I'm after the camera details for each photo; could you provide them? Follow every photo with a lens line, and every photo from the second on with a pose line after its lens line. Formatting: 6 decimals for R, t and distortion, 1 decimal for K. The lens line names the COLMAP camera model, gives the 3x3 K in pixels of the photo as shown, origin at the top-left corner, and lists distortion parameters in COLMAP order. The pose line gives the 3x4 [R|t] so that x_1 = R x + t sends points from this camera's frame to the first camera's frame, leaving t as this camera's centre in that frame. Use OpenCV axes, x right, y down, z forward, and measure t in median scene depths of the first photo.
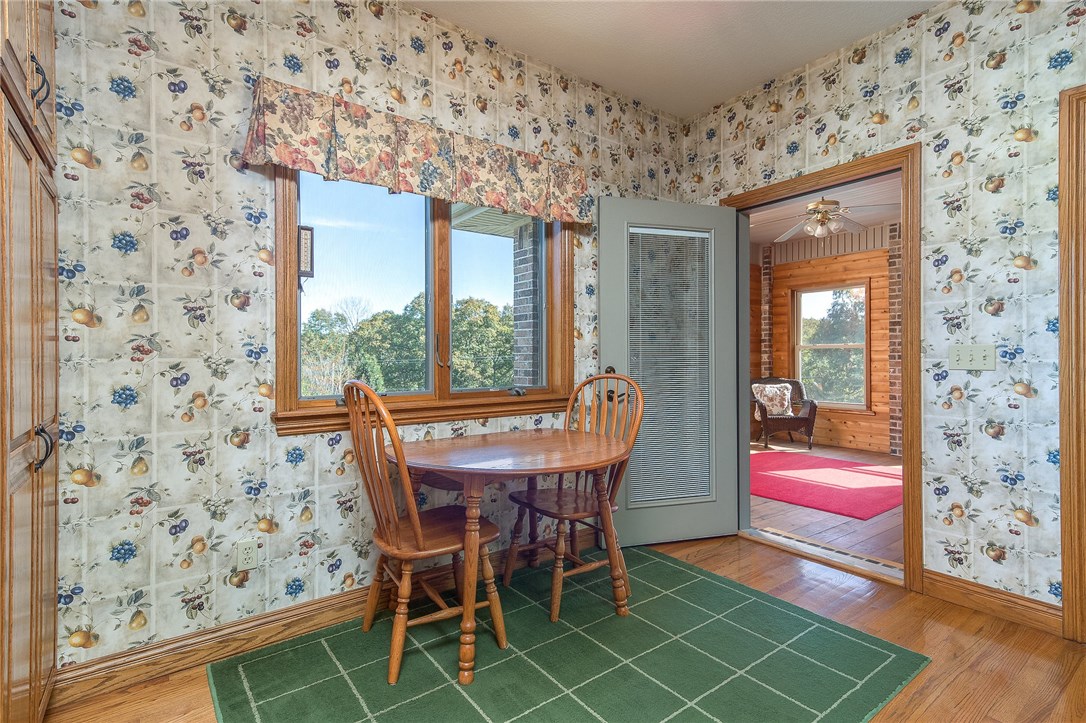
lens RADIAL K [[522.8, 0, 535.1], [0, 522.8, 358.3], [0, 0, 1]] dist [0.024019, -0.000734]
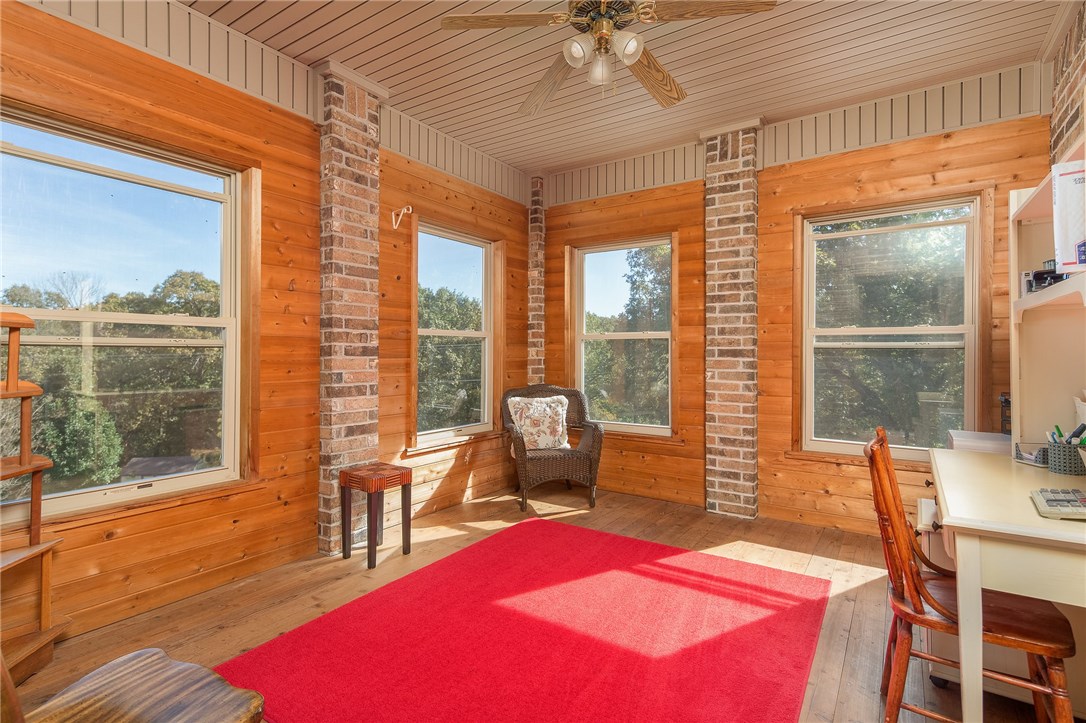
lens RADIAL K [[522.8, 0, 535.1], [0, 522.8, 358.3], [0, 0, 1]] dist [0.024019, -0.000734]
pose [[0.945002, -0.001523, 0.327062, 0.245970], [-0.001898, 0.999947, 0.010139, -0.001674], [-0.327060, -0.010202, 0.944948, 0.425328]]
